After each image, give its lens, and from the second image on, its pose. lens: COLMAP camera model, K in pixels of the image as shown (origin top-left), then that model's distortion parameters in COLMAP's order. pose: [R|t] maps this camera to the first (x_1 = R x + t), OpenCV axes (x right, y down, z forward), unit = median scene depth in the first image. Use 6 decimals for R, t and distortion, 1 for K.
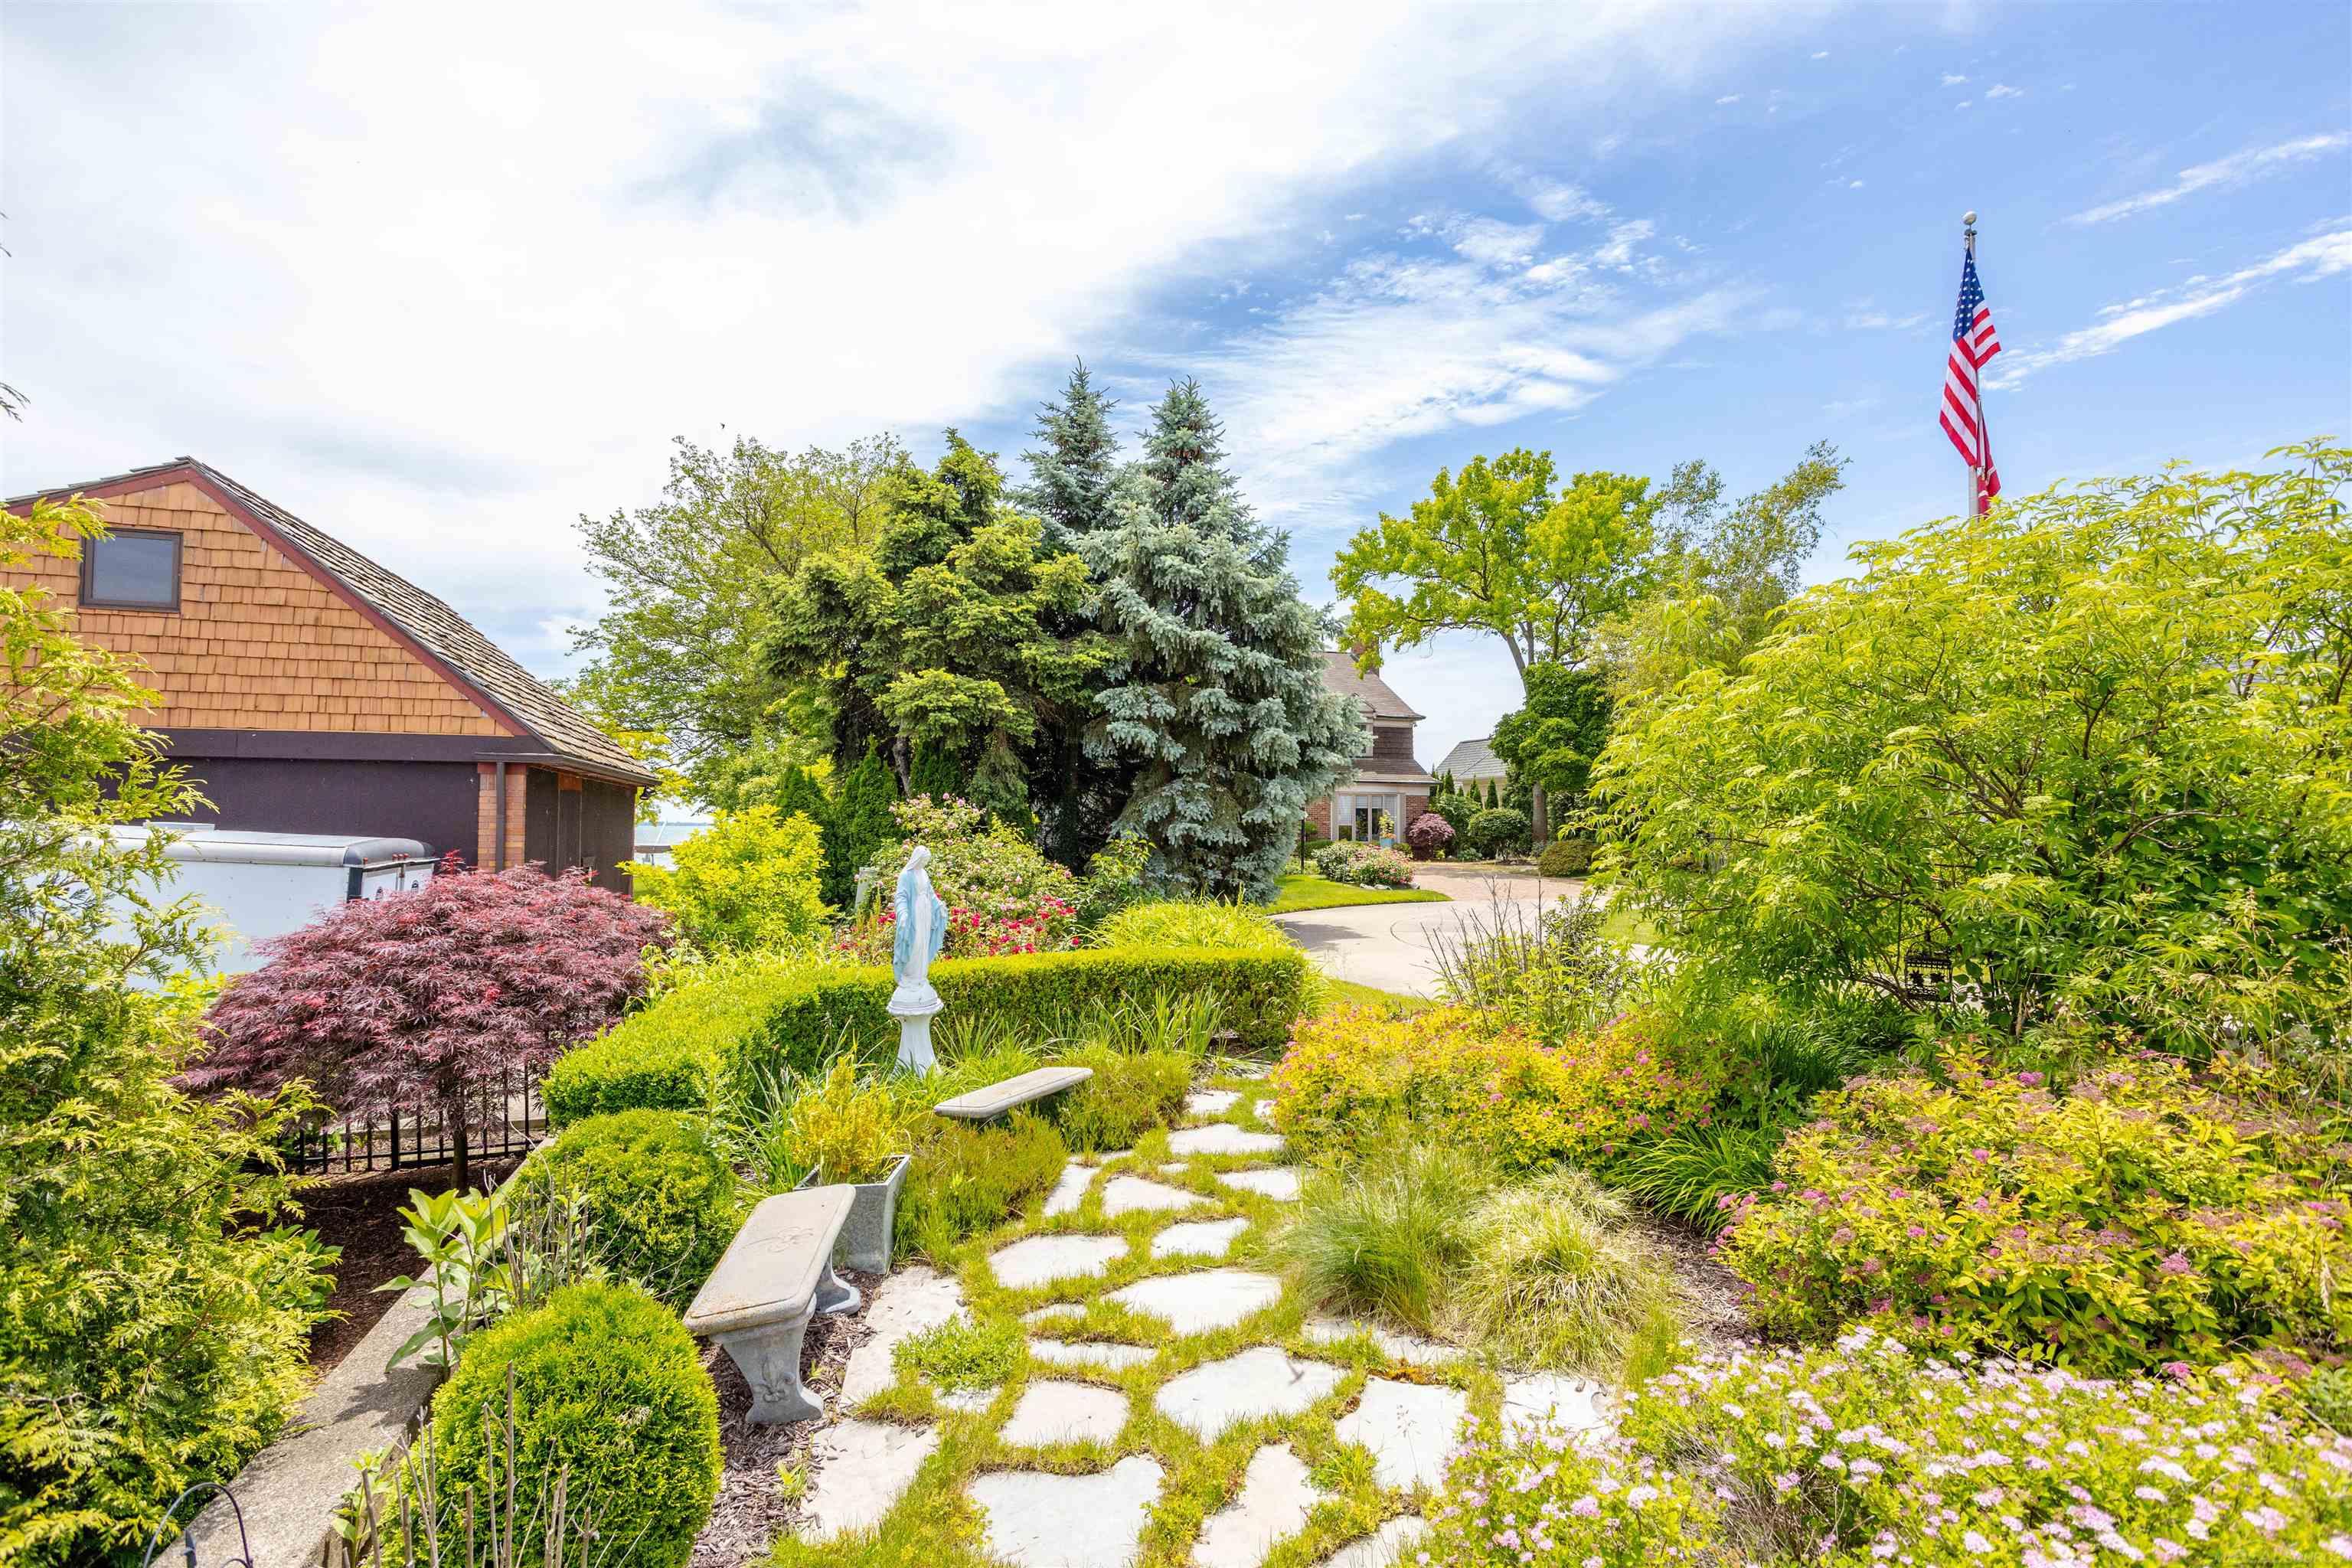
lens RADIAL K [[1152.5, 0, 1170.0], [0, 1152.5, 816.9], [0, 0, 1]] dist [-0.006924, 0.011851]
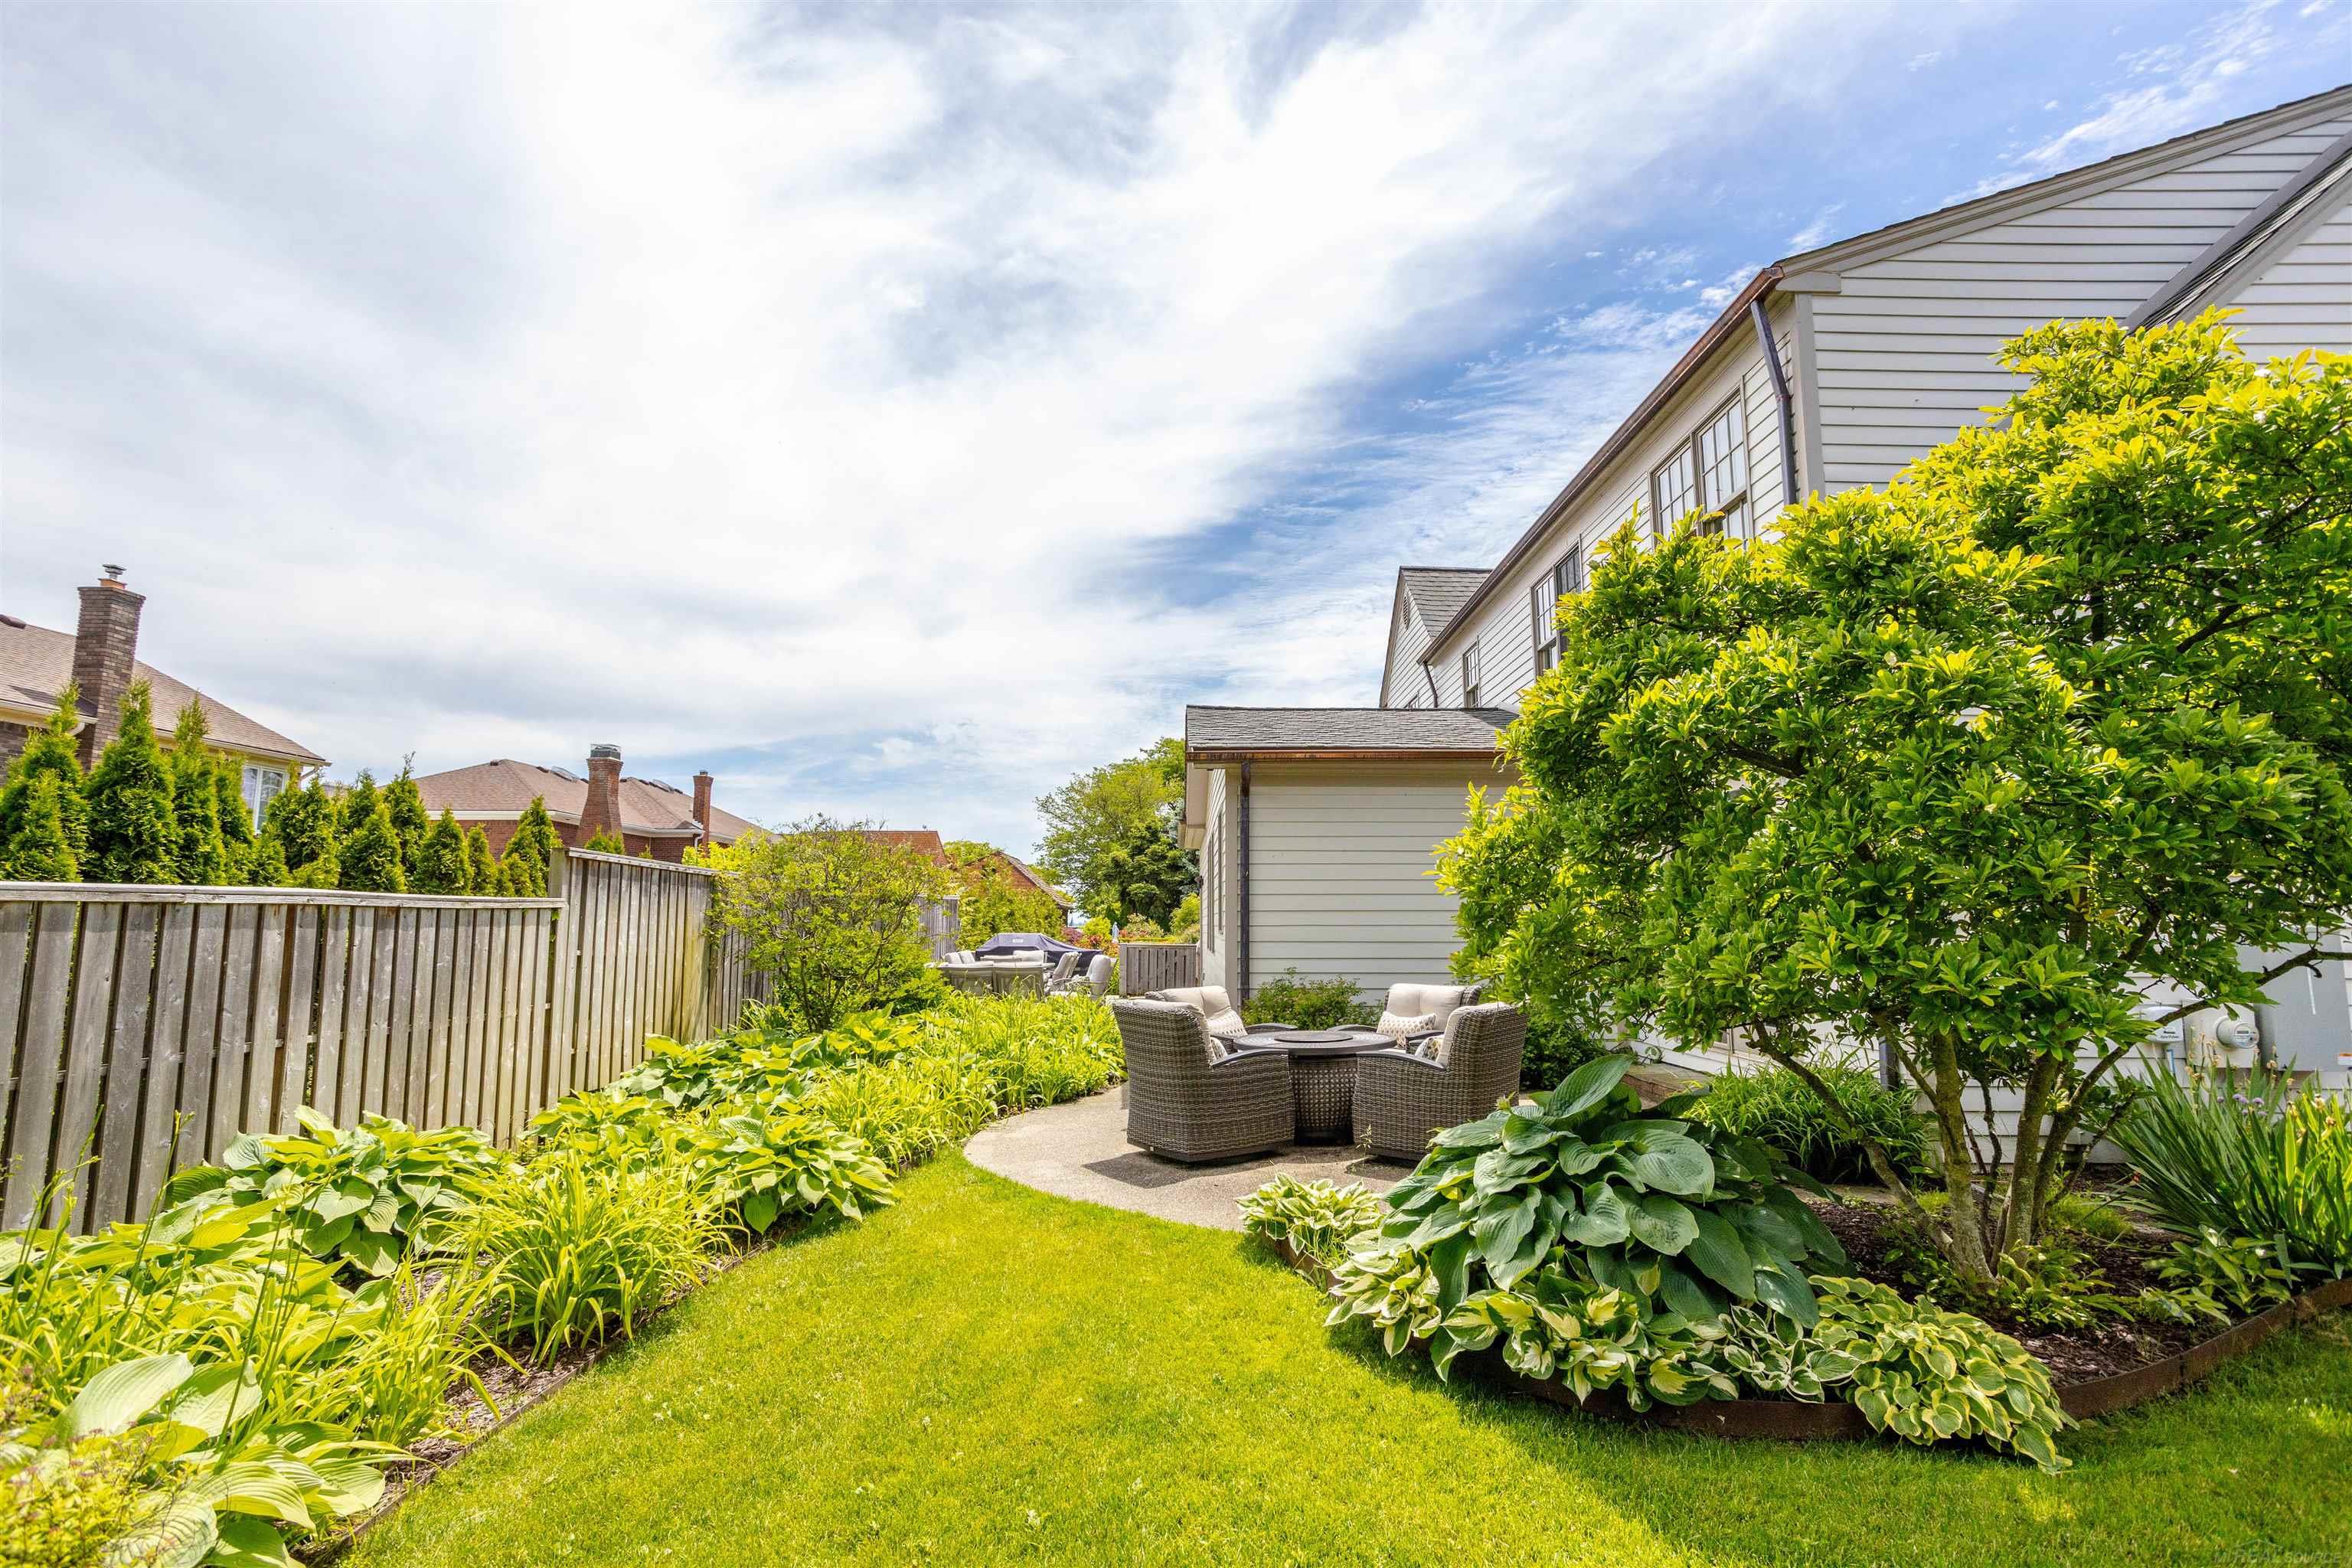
lens RADIAL K [[1152.5, 0, 1155.2], [0, 1152.5, 781.0], [0, 0, 1]] dist [-0.006924, 0.011851]
pose [[0.951365, -0.043542, -0.304973, 1.052401], [0.008099, 0.993154, -0.116532, -0.007670], [0.307959, 0.108394, 0.945205, -2.740029]]
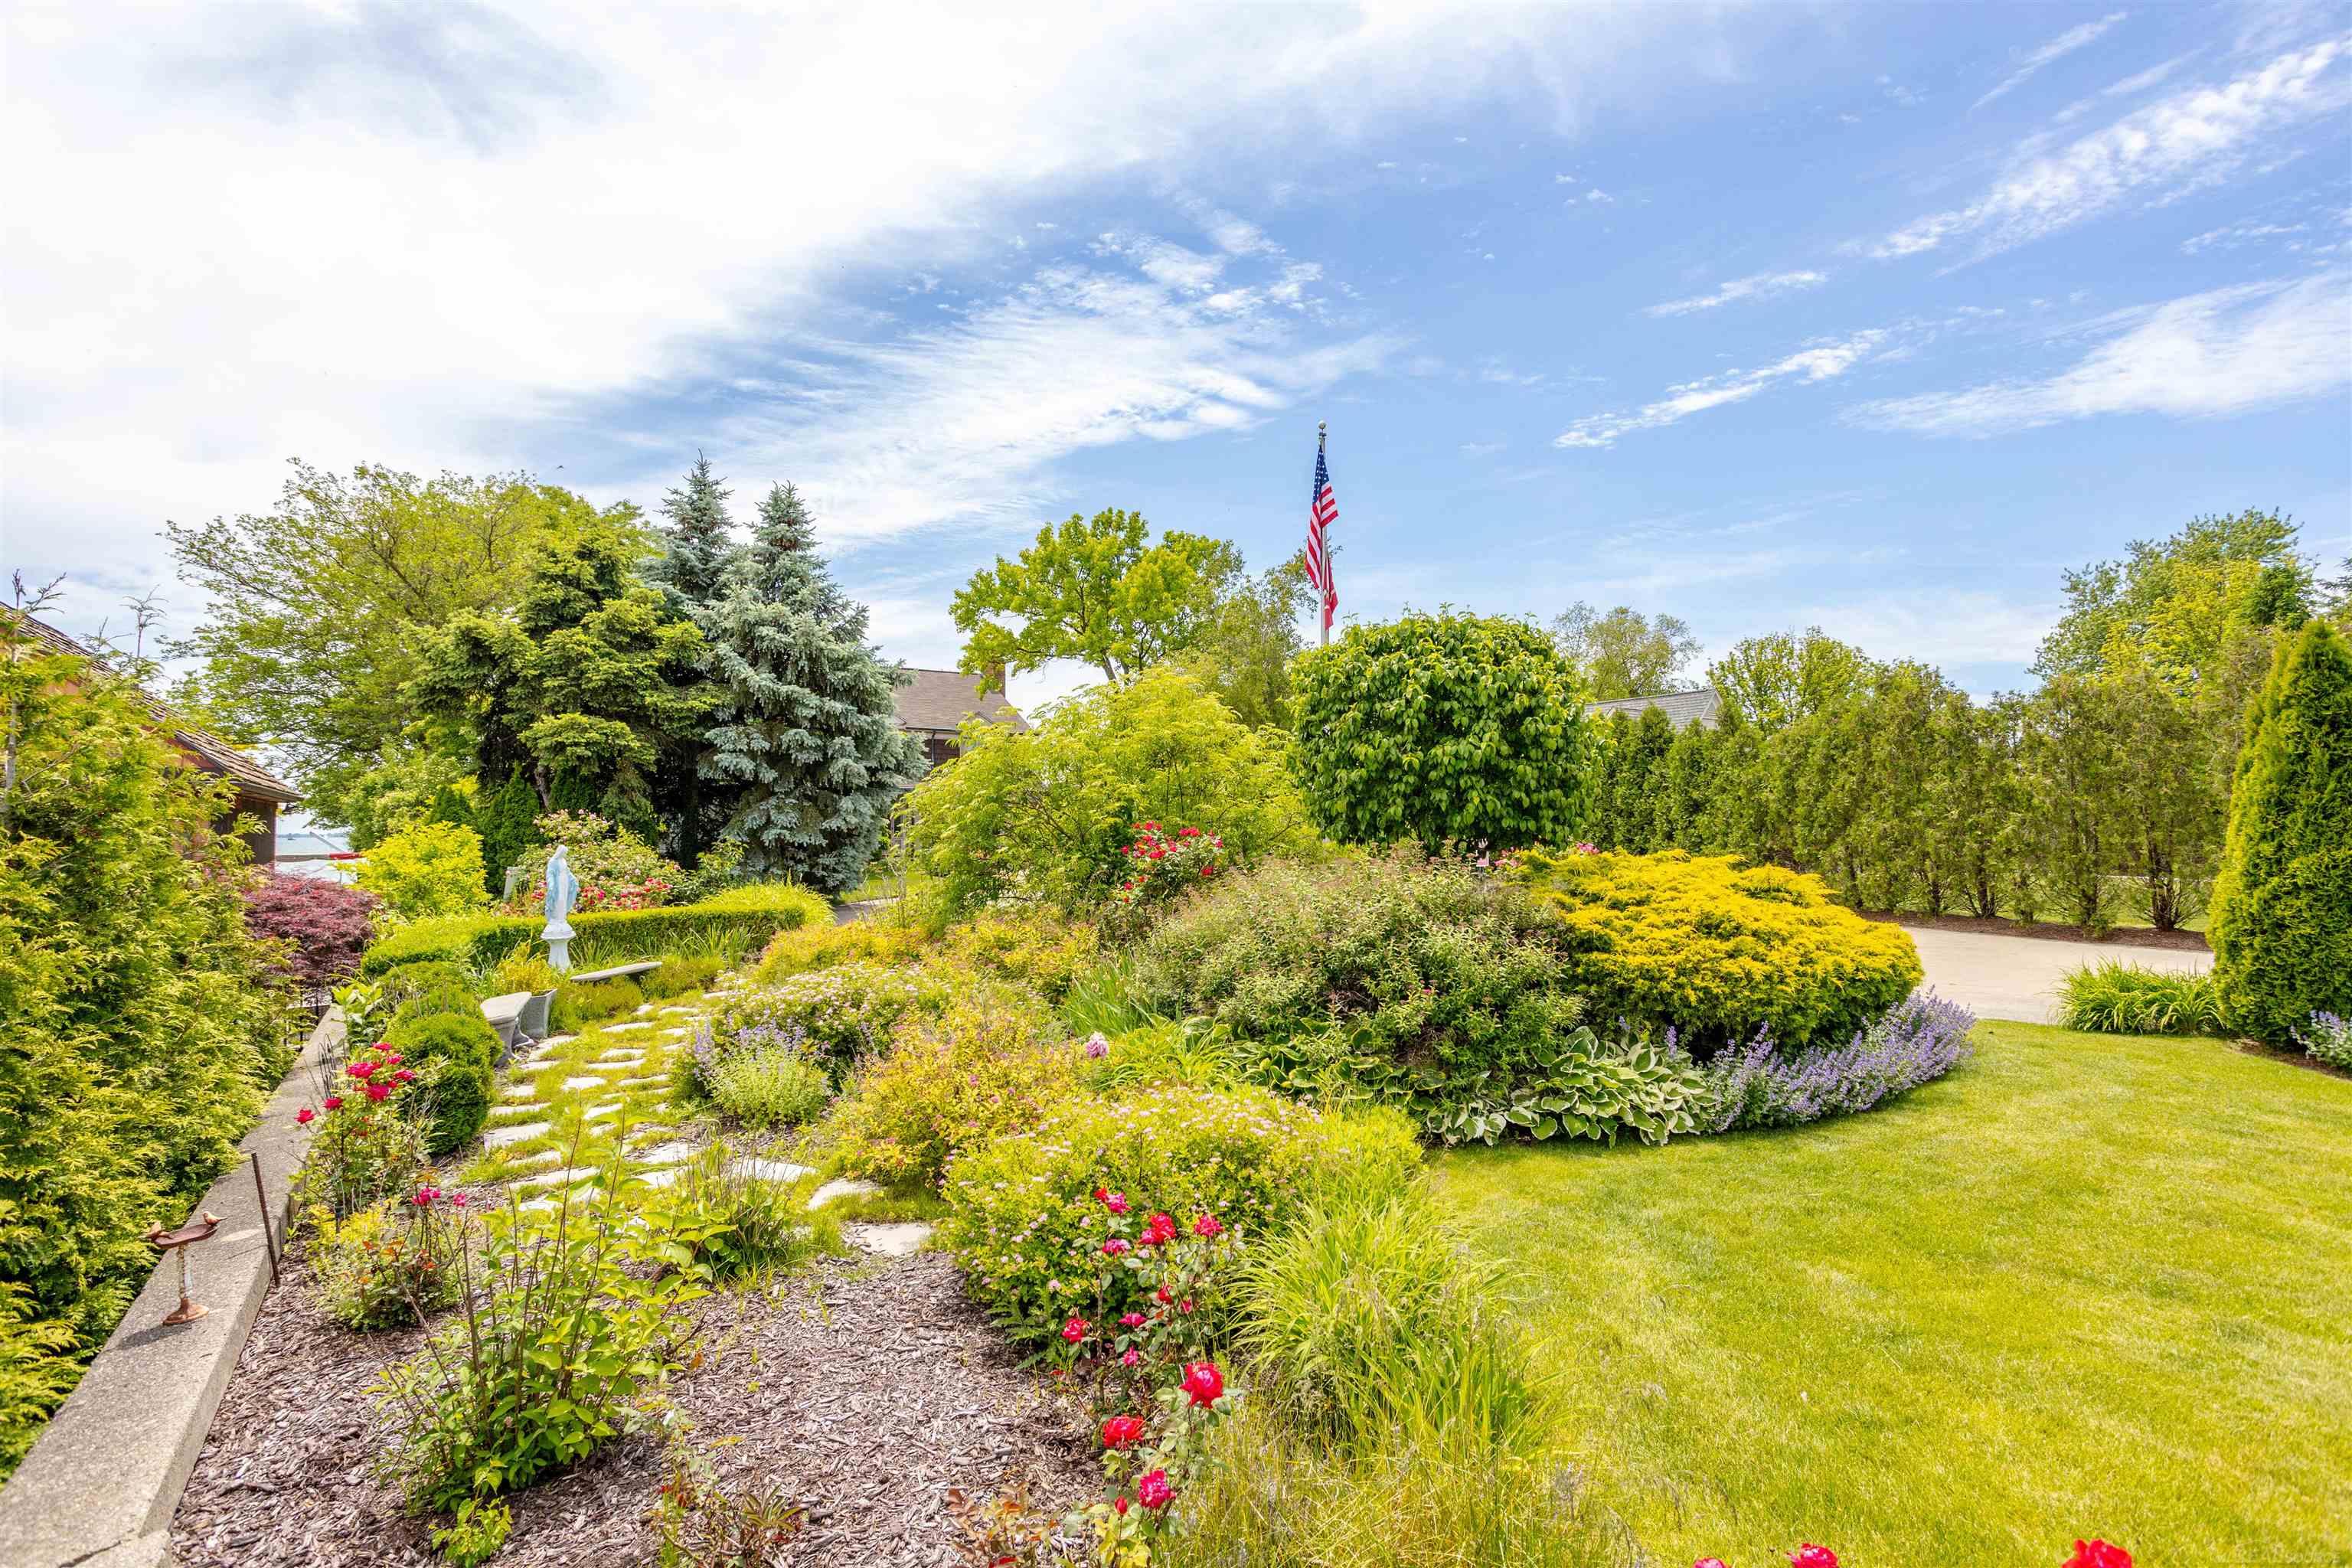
lens RADIAL K [[1152.5, 0, 1162.6], [0, 1152.5, 797.5], [0, 0, 1]] dist [-0.006924, 0.011851]
pose [[0.963072, -0.004554, 0.269207, 0.080085], [0.009733, 0.999792, -0.017905, -0.003145], [-0.269069, 0.019864, 0.962916, -0.388347]]
